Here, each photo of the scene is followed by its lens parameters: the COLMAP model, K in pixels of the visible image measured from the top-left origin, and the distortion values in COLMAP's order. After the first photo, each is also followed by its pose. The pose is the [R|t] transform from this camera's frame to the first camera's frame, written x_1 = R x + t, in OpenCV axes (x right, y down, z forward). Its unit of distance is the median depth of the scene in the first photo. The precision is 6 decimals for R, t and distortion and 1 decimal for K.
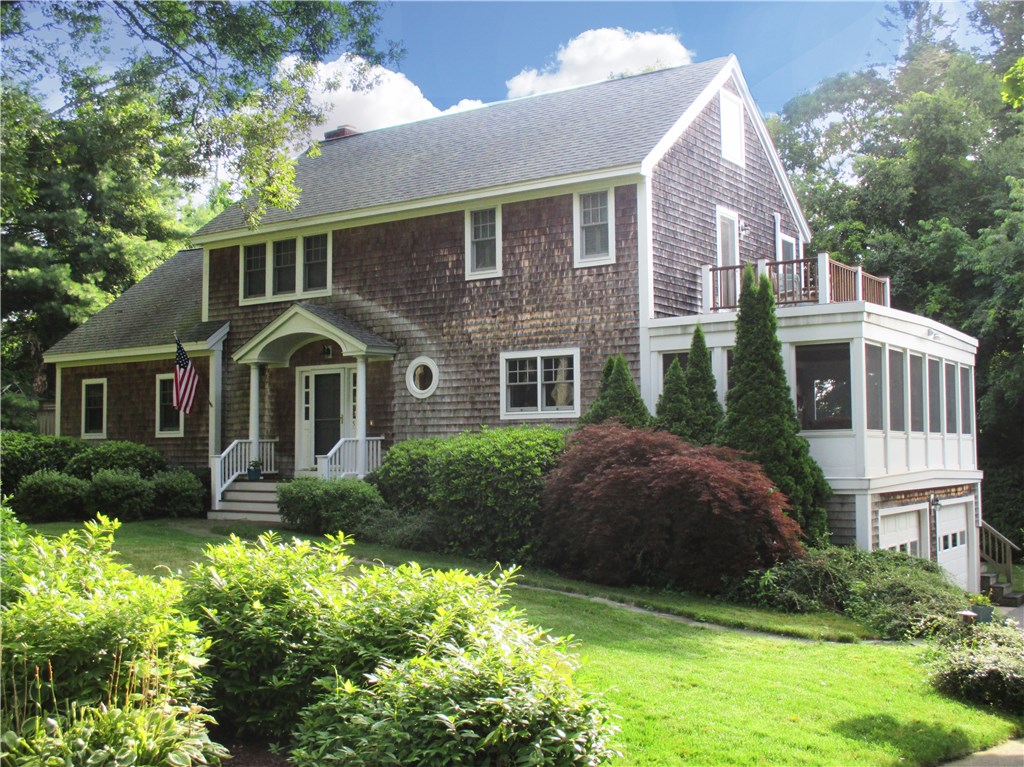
lens RADIAL K [[1205.5, 0, 511.9], [0, 1205.5, 385.1], [0, 0, 1]] dist [0.007218, 0.000000]
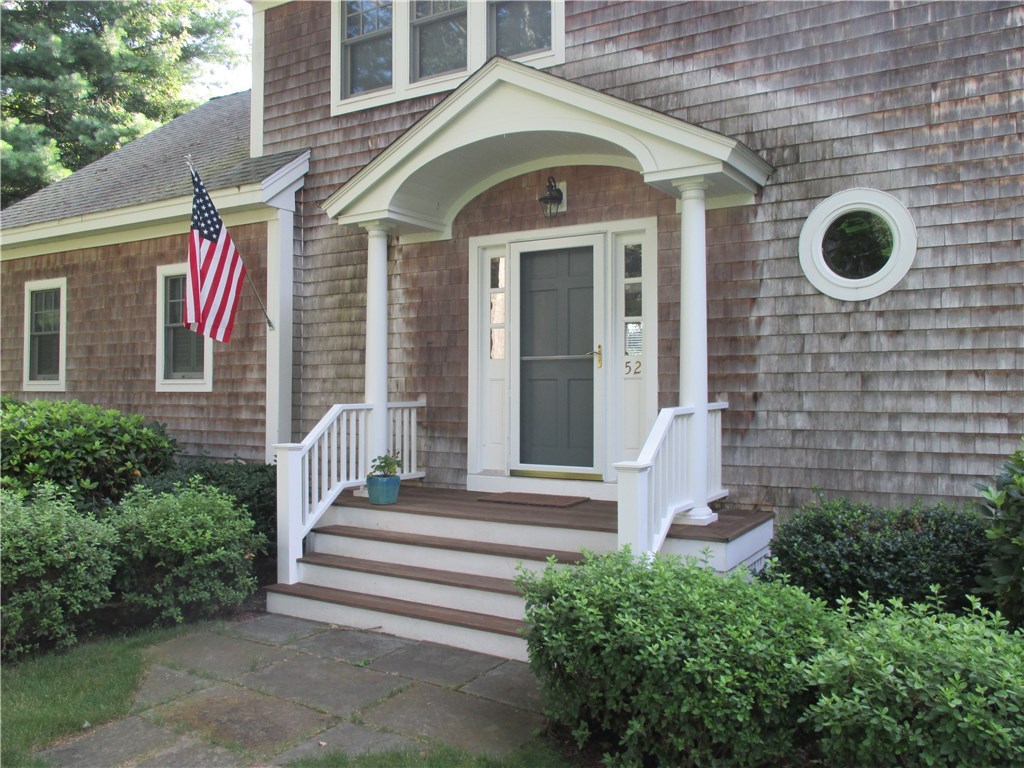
lens RADIAL K [[838.7, 0, 510.9], [0, 838.7, 384.5], [0, 0, 1]] dist [0.018443, -0.006942]
pose [[0.998313, 0.011888, 0.056839, -0.180223], [-0.014297, 0.999008, 0.042165, 0.025371], [-0.056281, -0.042906, 0.997493, 0.689773]]
